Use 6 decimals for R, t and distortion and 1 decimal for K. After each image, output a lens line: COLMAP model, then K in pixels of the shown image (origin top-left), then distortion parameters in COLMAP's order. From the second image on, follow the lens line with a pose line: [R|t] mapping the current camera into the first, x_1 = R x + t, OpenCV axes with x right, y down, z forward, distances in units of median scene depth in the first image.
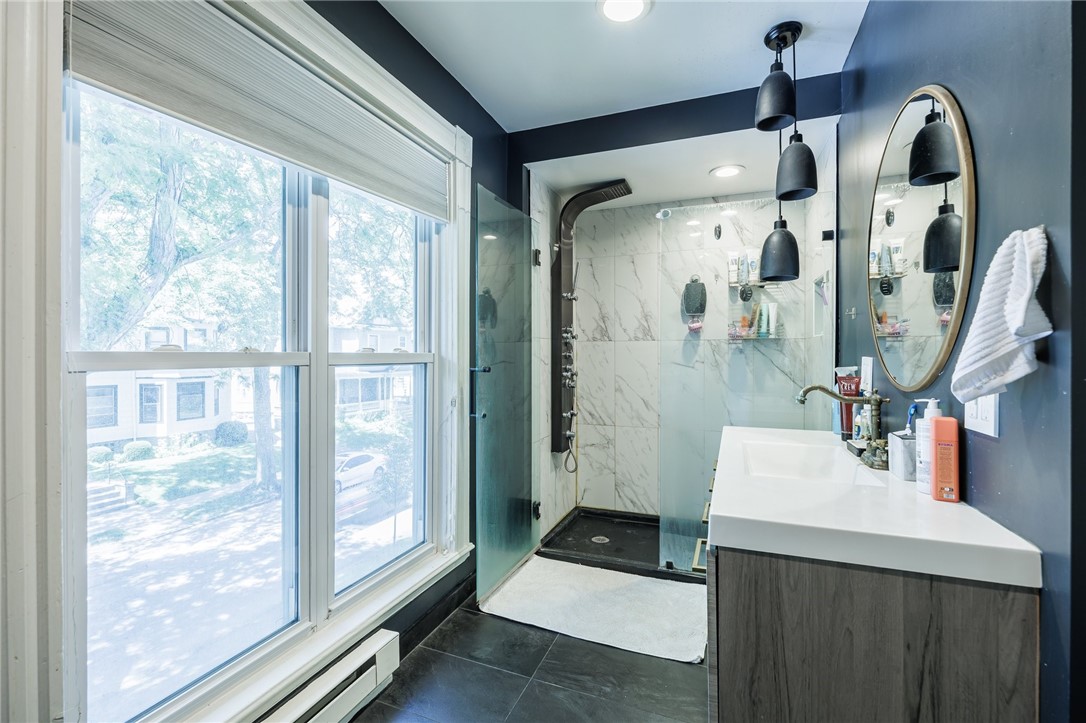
lens RADIAL K [[481.6, 0, 541.6], [0, 481.6, 358.2], [0, 0, 1]] dist [-0.002830, -0.000499]
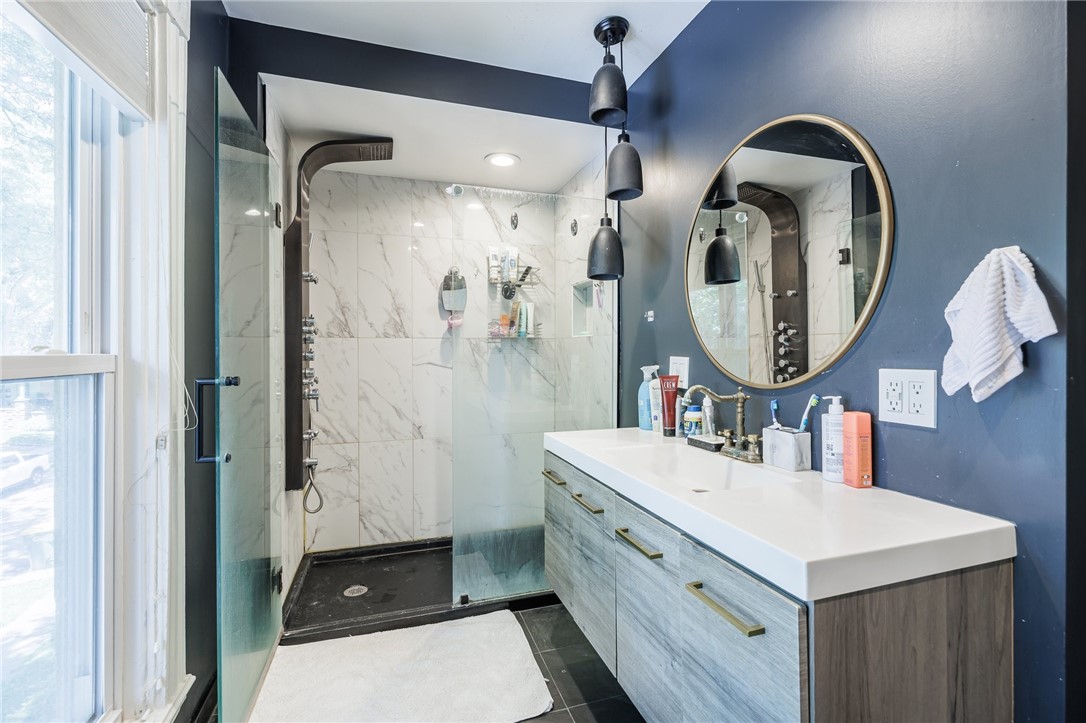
lens RADIAL K [[481.6, 0, 543.6], [0, 481.6, 354.4], [0, 0, 1]] dist [-0.002830, -0.000499]
pose [[0.767841, -0.004222, 0.640626, -0.172116], [0.006727, 0.999976, -0.001472, -0.005687], [-0.640605, 0.005440, 0.767851, 0.242311]]
